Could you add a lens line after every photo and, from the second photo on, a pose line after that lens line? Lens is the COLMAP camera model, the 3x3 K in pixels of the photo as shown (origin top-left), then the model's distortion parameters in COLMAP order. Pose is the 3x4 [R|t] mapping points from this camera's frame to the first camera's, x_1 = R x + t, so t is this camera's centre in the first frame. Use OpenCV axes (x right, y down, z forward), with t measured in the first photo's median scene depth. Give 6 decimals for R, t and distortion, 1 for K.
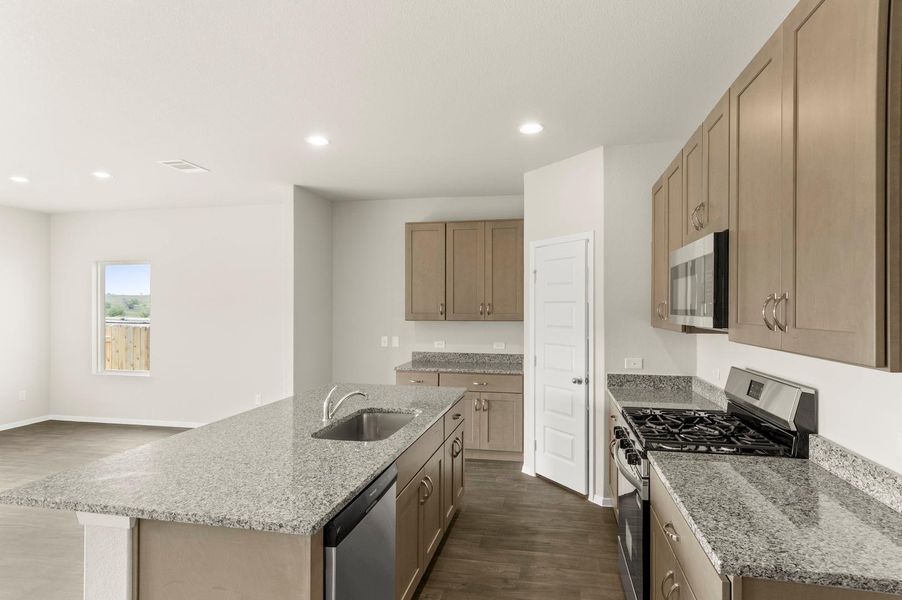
lens RADIAL K [[485.0, 0, 463.6], [0, 485.0, 309.9], [0, 0, 1]] dist [-0.002307, -0.022822]
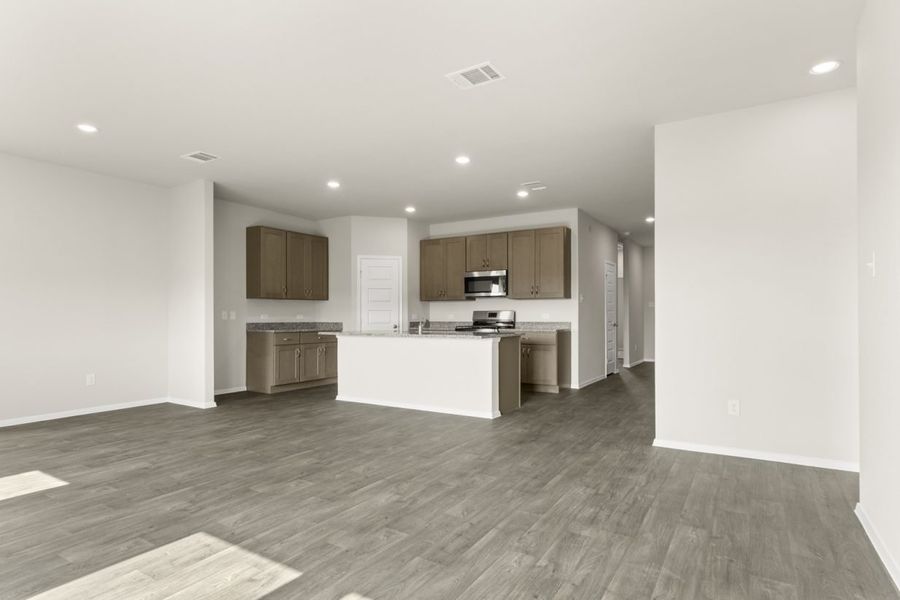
lens RADIAL K [[478.1, 0, 463.3], [0, 478.1, 311.3], [0, 0, 1]] dist [-0.000009, 0.000193]
pose [[0.345899, 0.006763, 0.938247, -1.223644], [0.005702, 0.999940, -0.009310, 0.077871], [-0.938254, 0.008570, 0.345840, 0.011398]]
